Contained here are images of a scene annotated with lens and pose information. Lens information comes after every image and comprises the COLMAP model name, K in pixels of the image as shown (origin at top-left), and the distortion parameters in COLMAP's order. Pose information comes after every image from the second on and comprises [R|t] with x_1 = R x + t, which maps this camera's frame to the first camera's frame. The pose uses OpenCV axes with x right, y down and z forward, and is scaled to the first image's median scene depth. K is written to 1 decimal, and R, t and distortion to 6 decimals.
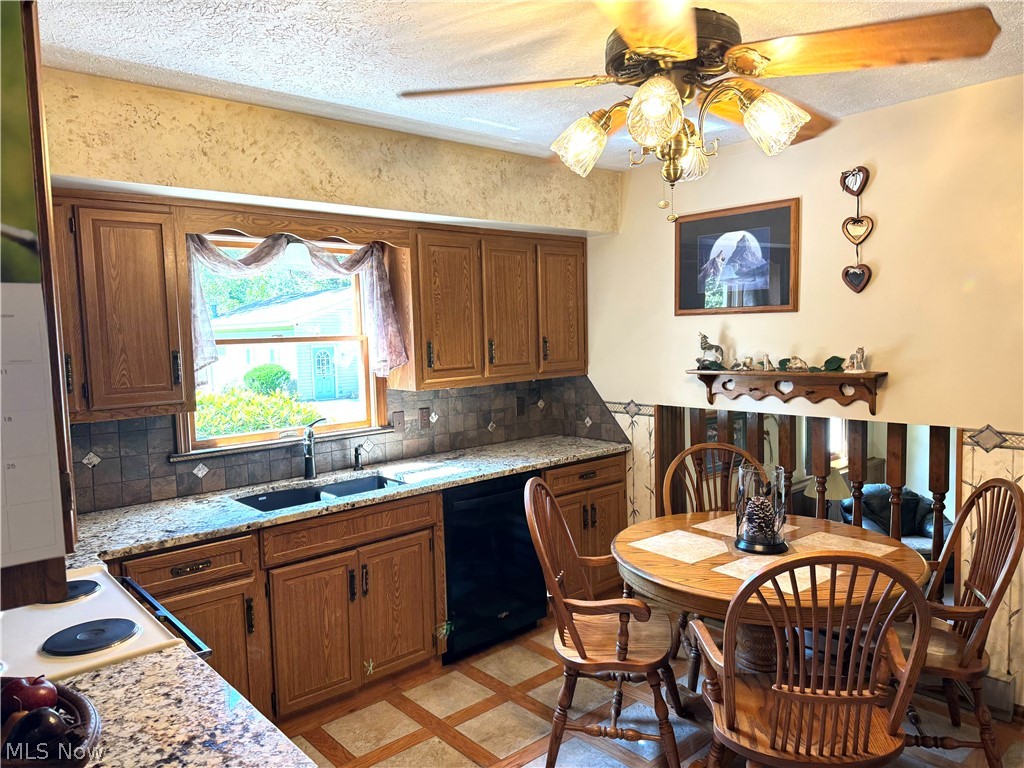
lens RADIAL K [[714.7, 0, 510.7], [0, 714.7, 388.5], [0, 0, 1]] dist [0.066084, -0.081768]
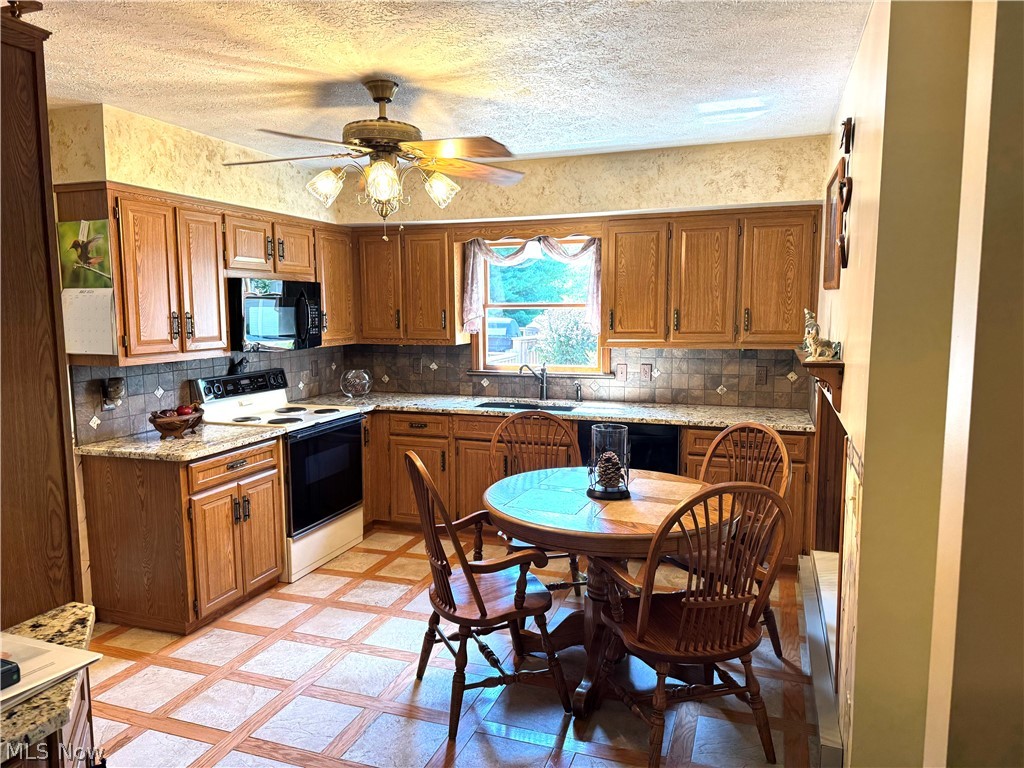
lens RADIAL K [[714.7, 0, 505.0], [0, 714.7, 381.1], [0, 0, 1]] dist [0.066084, -0.081768]
pose [[0.467805, 0.118400, -0.875865, 0.891842], [-0.080860, 0.992564, 0.090987, -0.037555], [0.880125, 0.028258, 0.473900, 0.218956]]
